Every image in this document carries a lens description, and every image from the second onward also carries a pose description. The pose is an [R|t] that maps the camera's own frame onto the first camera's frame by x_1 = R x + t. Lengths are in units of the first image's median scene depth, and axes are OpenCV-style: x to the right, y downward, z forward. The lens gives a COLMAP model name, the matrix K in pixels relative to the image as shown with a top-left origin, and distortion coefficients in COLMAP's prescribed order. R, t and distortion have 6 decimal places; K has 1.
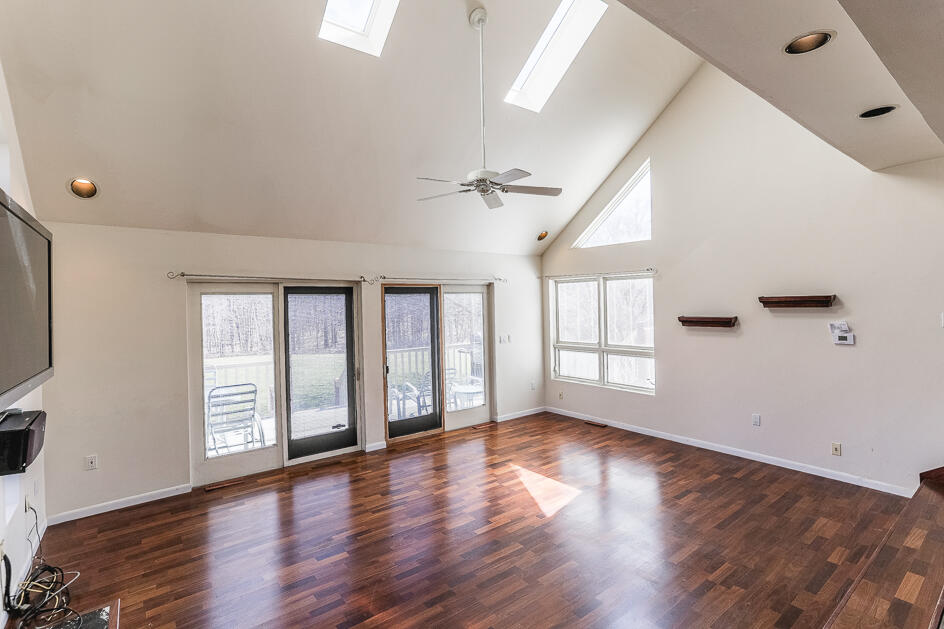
lens RADIAL K [[461.1, 0, 480.0], [0, 461.1, 299.1], [0, 0, 1]] dist [-0.024647, 0.014436]
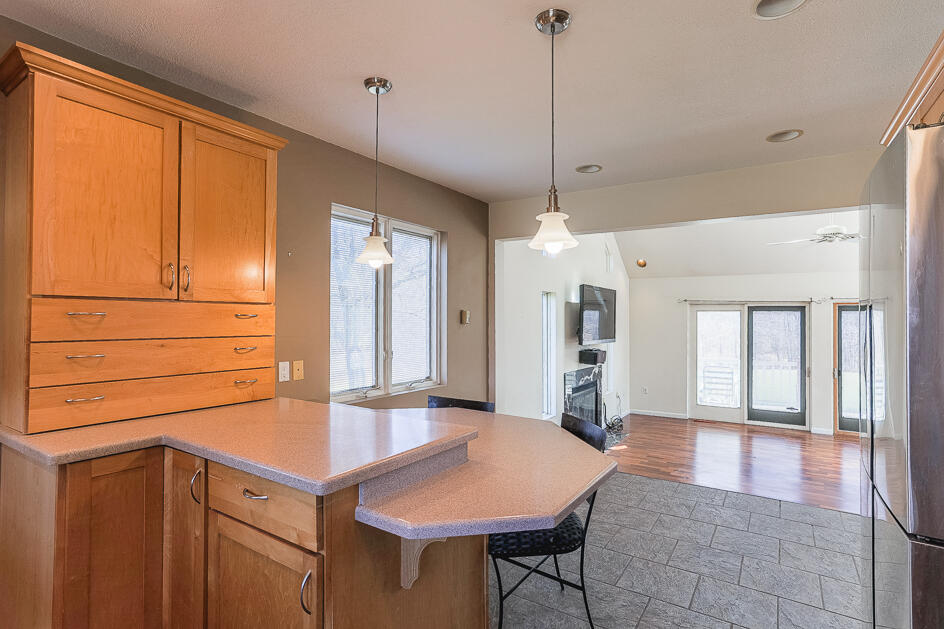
lens RADIAL K [[461.1, 0, 471.7], [0, 461.1, 307.9], [0, 0, 1]] dist [-0.024647, 0.014436]
pose [[0.301977, -0.000887, -0.953315, 0.687582], [-0.007548, 0.999966, -0.003321, -0.009217], [0.953285, 0.008199, 0.301960, -0.309631]]
